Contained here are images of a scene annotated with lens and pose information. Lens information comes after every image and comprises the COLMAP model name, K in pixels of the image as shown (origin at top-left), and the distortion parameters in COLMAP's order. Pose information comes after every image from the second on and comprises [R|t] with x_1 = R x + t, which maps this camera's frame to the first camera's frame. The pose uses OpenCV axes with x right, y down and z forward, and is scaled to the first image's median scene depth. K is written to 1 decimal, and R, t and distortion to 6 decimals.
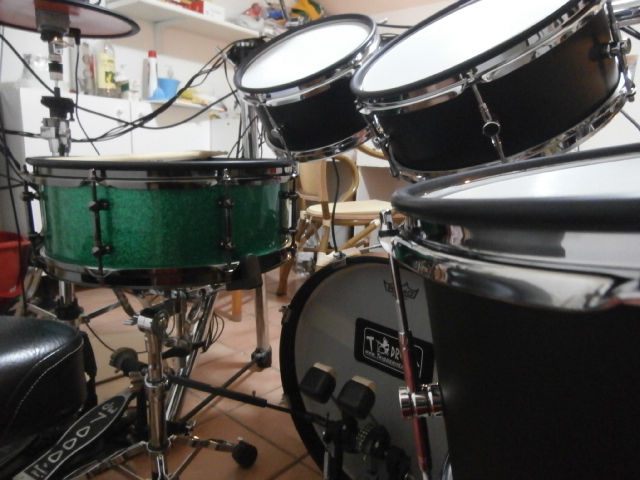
lens RADIAL K [[439.0, 0, 321.4], [0, 439.0, 240.7], [0, 0, 1]] dist [0.005140, 0.004330]
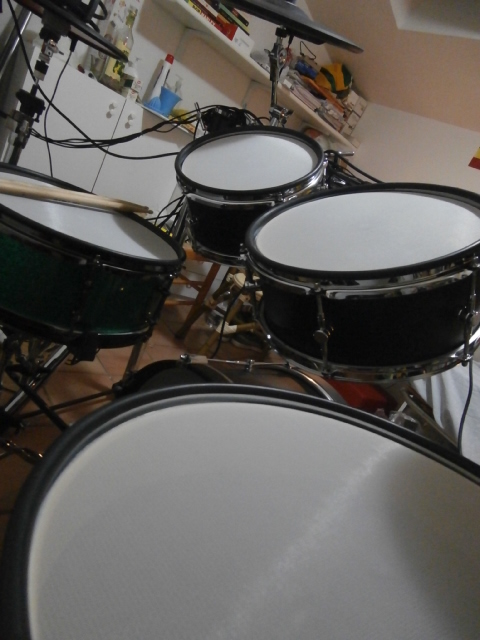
lens RADIAL K [[446.6, 0, 239.1], [0, 446.6, 319.2], [0, 0, 1]] dist [0.012596, -0.003528]
pose [[0.897179, 0.436647, -0.066399, 0.089704], [-0.425976, 0.895188, 0.131086, -0.118935], [0.116678, -0.089323, 0.989145, -0.030385]]
